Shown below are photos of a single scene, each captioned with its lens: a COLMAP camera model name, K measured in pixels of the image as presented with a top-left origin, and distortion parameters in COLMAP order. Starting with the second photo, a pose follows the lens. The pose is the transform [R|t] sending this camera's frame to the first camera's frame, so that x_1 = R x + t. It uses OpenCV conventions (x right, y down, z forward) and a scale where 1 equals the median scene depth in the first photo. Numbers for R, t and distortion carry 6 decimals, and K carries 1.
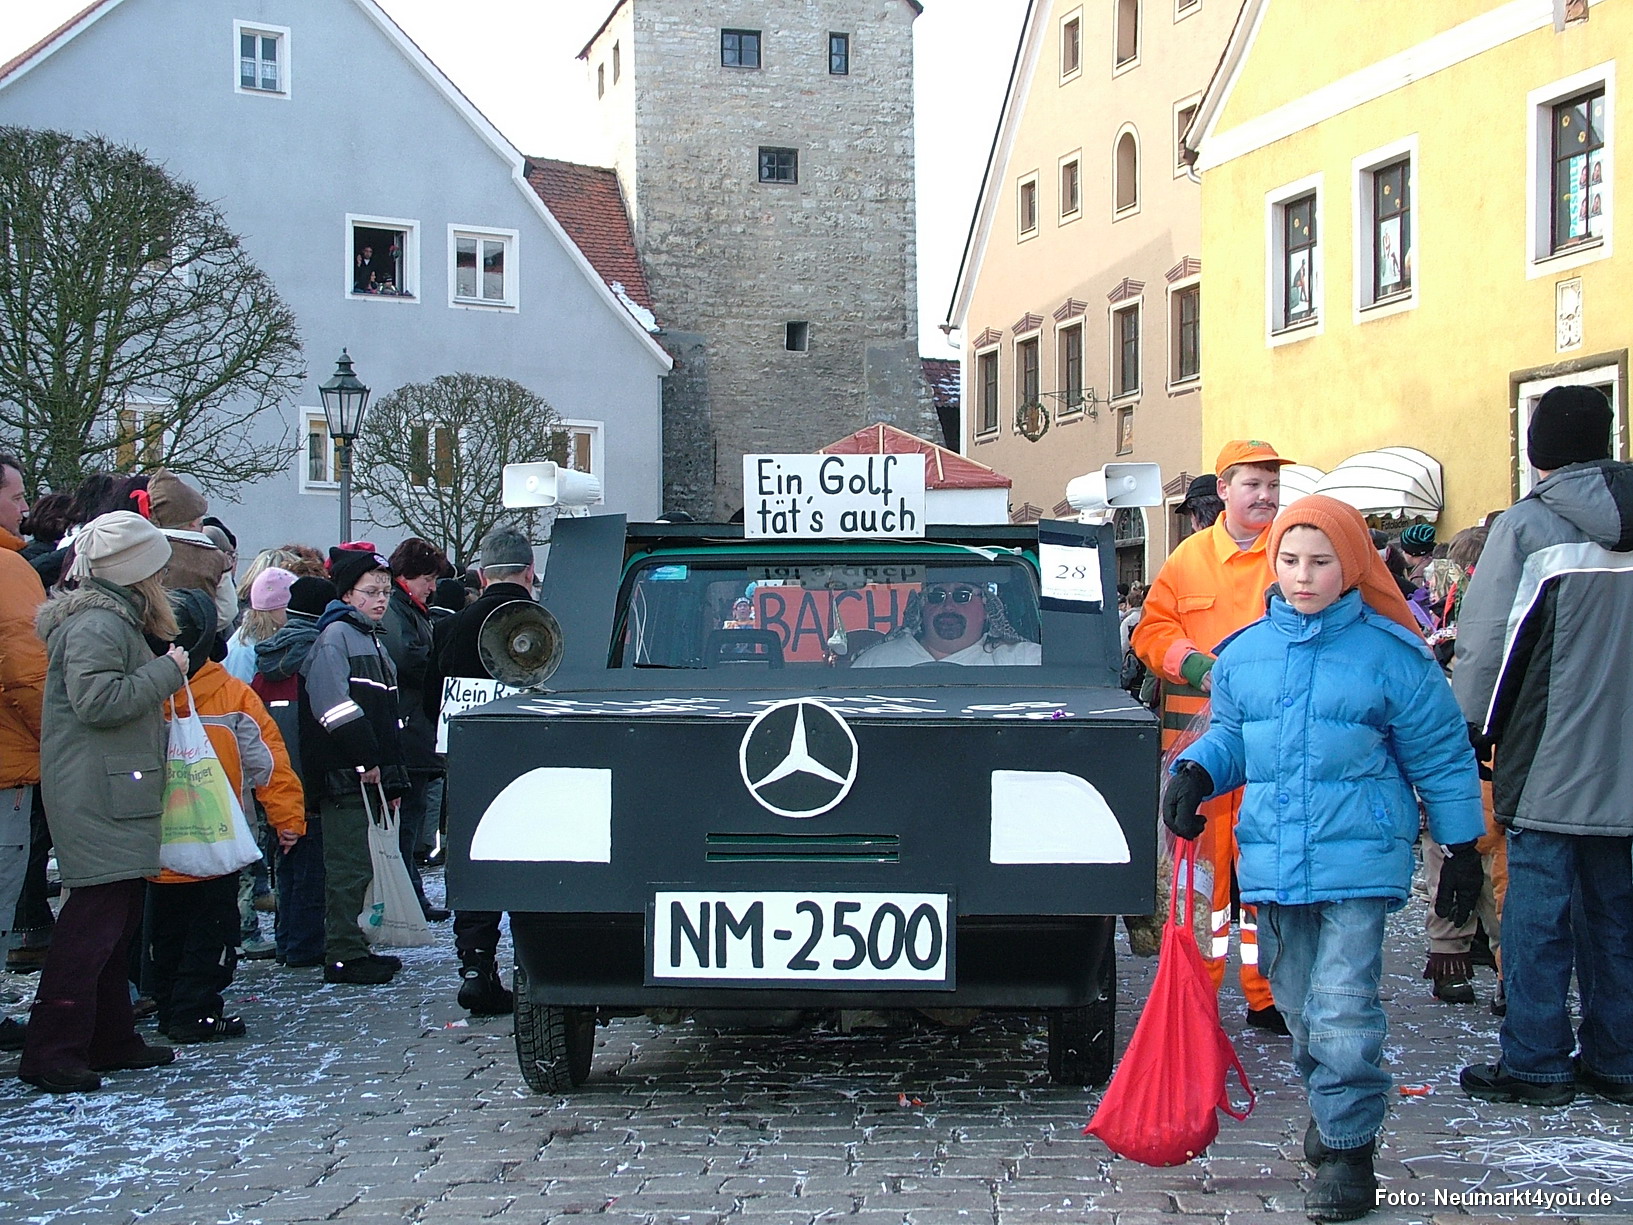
lens RADIAL K [[2848.9, 0, 871.6], [0, 2848.9, 548.7], [0, 0, 1]] dist [0.193466, 0.000000]
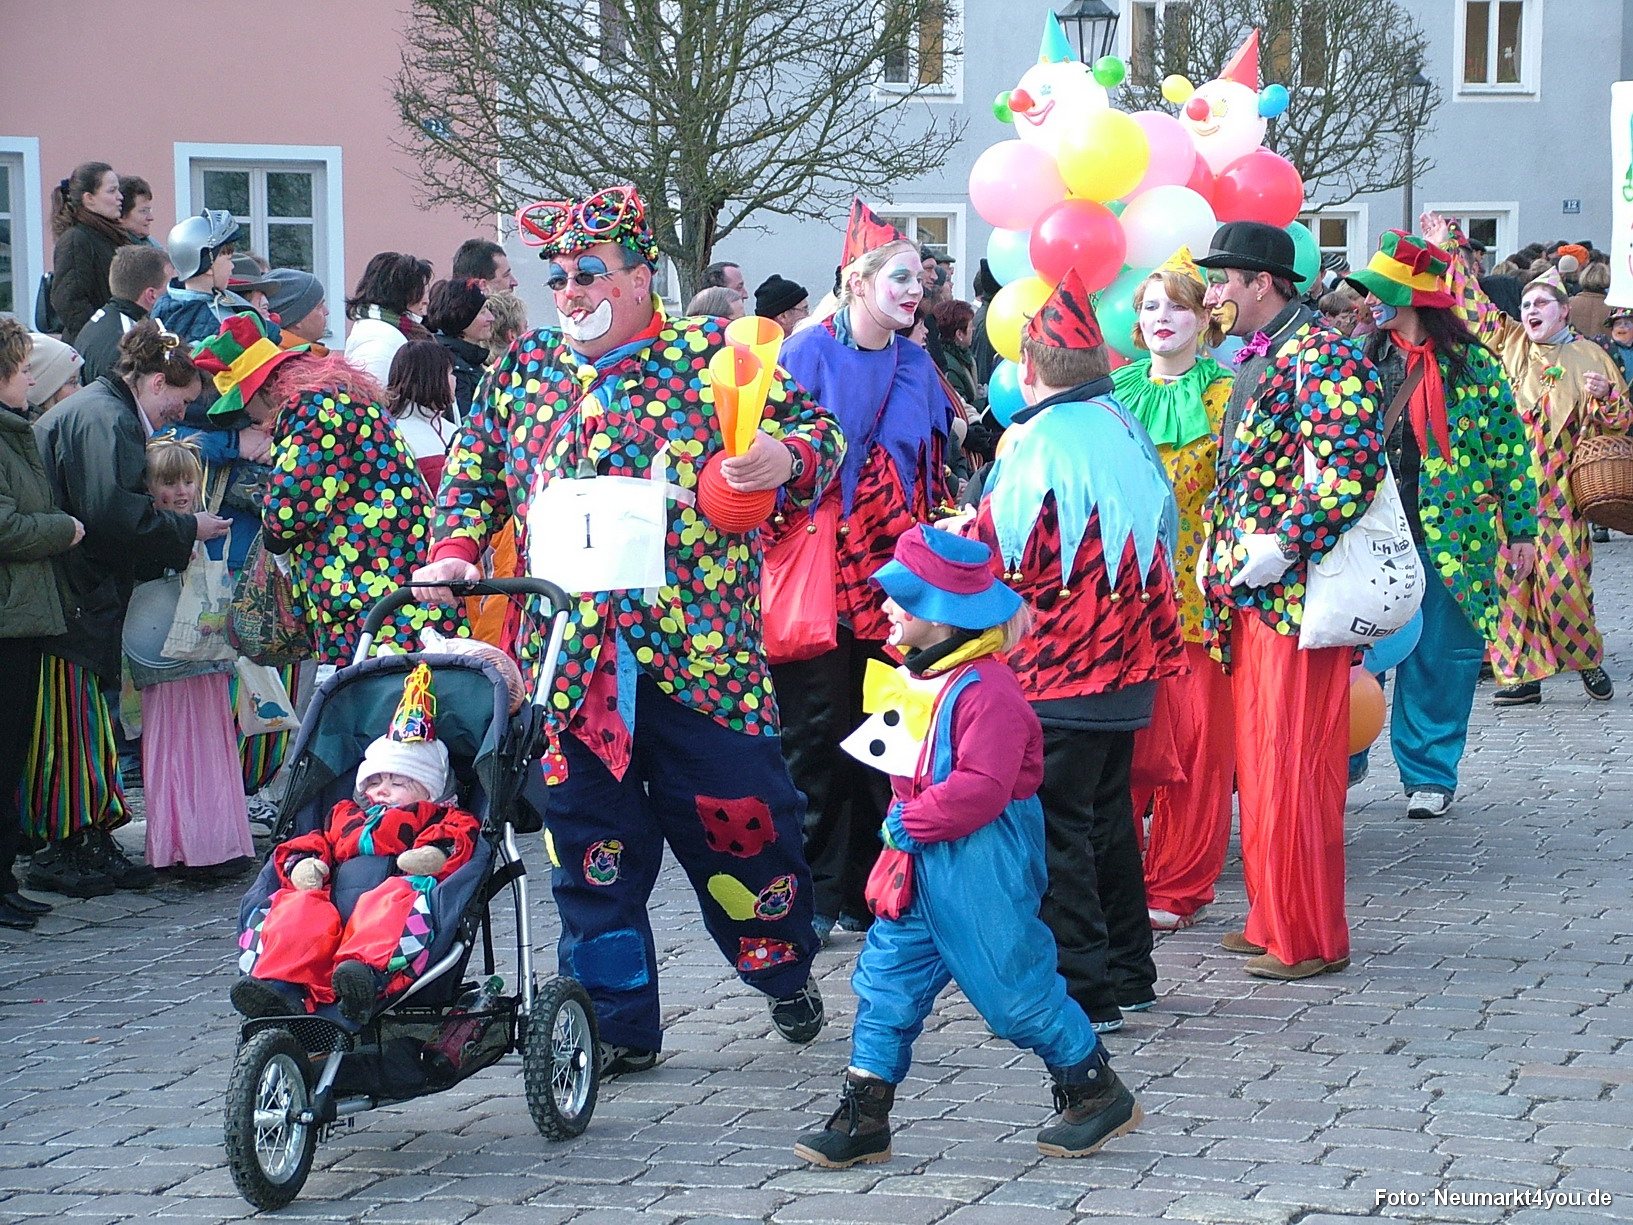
lens RADIAL K [[4234.4, 0, 856.6], [0, 4234.4, 562.5], [0, 0, 1]] dist [0.470658, 0.000000]
pose [[0.957917, 0.012364, -0.286780, 0.127041], [0.018626, 0.994289, 0.105081, -0.041321], [0.286441, -0.106000, 0.952216, -0.202238]]
